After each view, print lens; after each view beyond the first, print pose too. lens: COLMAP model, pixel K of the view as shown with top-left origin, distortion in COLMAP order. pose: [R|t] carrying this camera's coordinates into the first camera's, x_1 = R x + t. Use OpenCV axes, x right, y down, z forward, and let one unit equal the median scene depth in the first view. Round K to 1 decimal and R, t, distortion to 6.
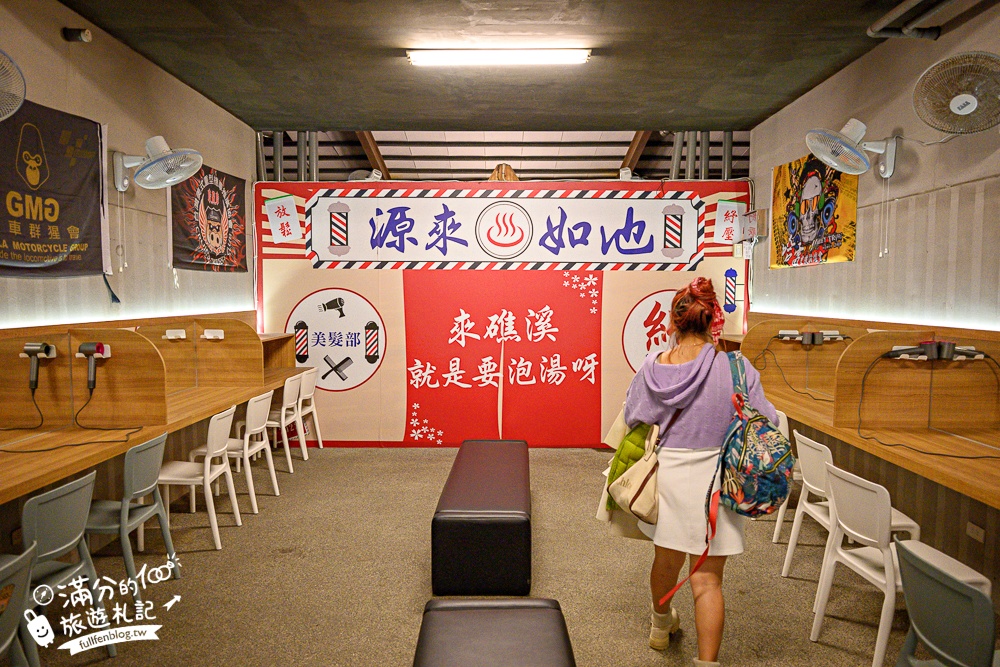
lens RADIAL K [[676.8, 0, 499.5], [0, 676.8, 335.2], [0, 0, 1]] dist [-0.006371, -0.000230]
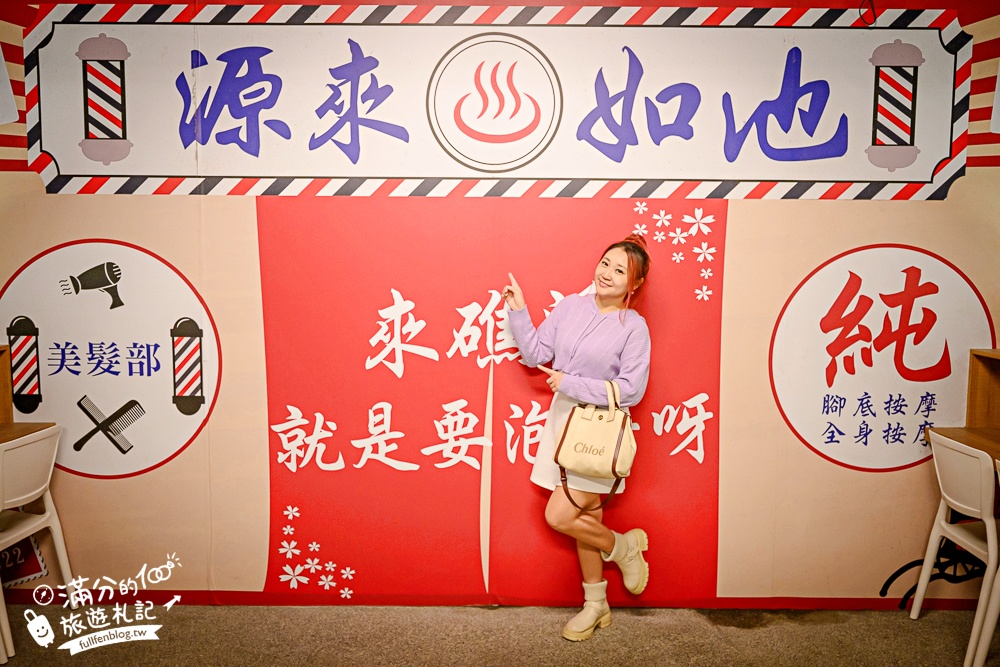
lens RADIAL K [[836.5, 0, 501.0], [0, 836.5, 334.0], [0, 0, 1]] dist [0.006242, -0.001093]
pose [[0.999845, 0.002670, -0.017391, 0.020488], [-0.002315, 0.999790, 0.020384, -0.021334], [0.017442, -0.020340, 0.999641, 0.471083]]
